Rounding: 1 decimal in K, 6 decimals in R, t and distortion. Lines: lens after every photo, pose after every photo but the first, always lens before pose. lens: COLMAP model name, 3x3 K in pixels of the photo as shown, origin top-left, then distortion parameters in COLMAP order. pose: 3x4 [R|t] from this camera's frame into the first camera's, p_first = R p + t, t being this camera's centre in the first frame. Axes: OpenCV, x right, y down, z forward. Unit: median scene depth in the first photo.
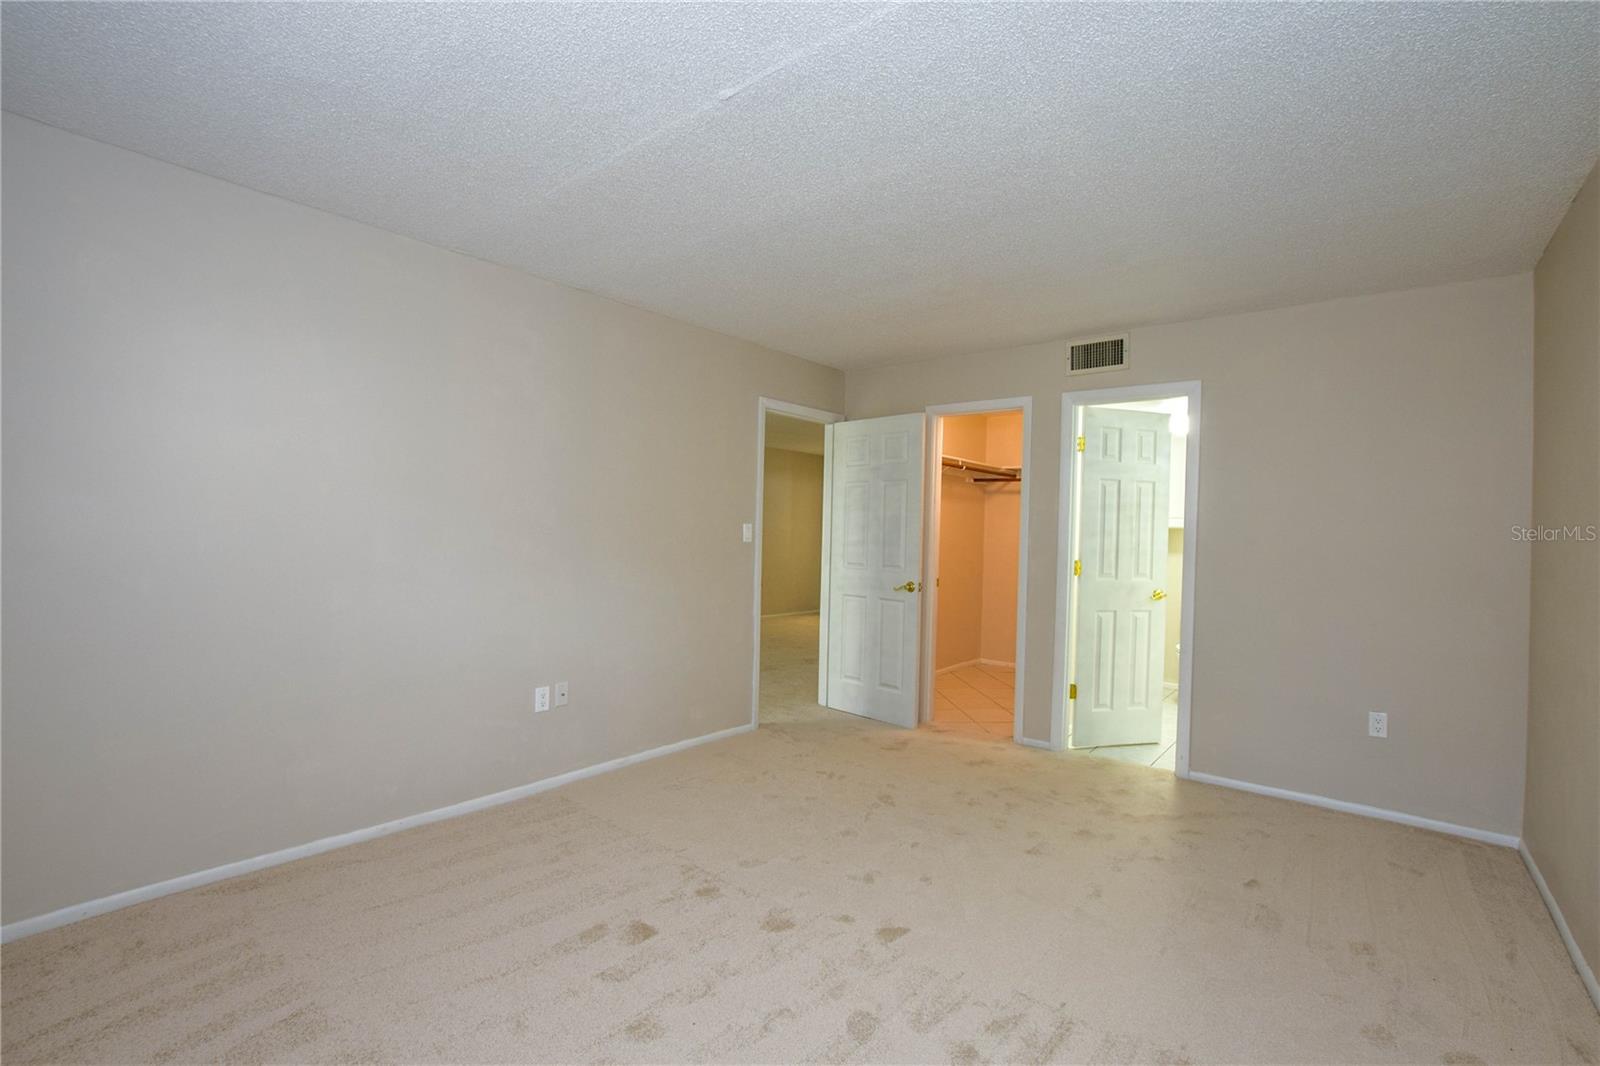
lens RADIAL K [[704.9, 0, 802.3], [0, 704.9, 530.3], [0, 0, 1]] dist [-0.025748, 0.001026]
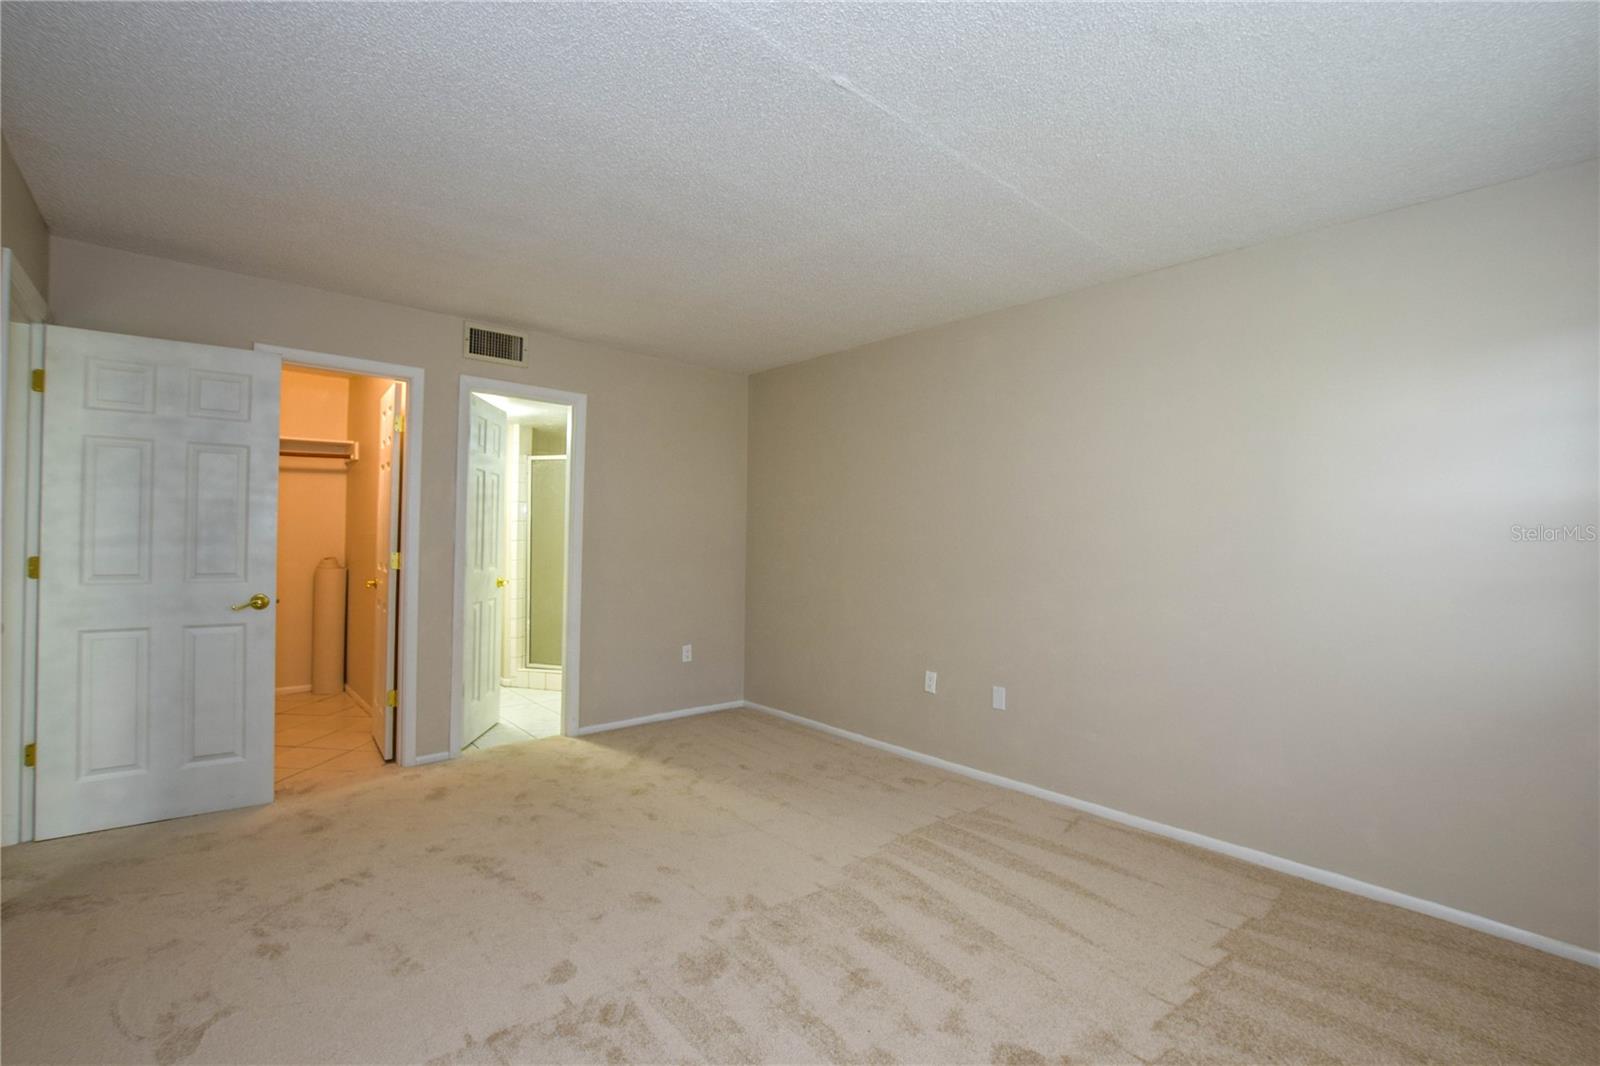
lens RADIAL K [[704.9, 0, 802.3], [0, 704.9, 530.3], [0, 0, 1]] dist [-0.025748, 0.001026]
pose [[0.153370, -0.013234, 0.988080, -0.444901], [-0.012002, 0.999812, 0.015254, -0.007355], [-0.988096, -0.014199, 0.153183, 0.373602]]
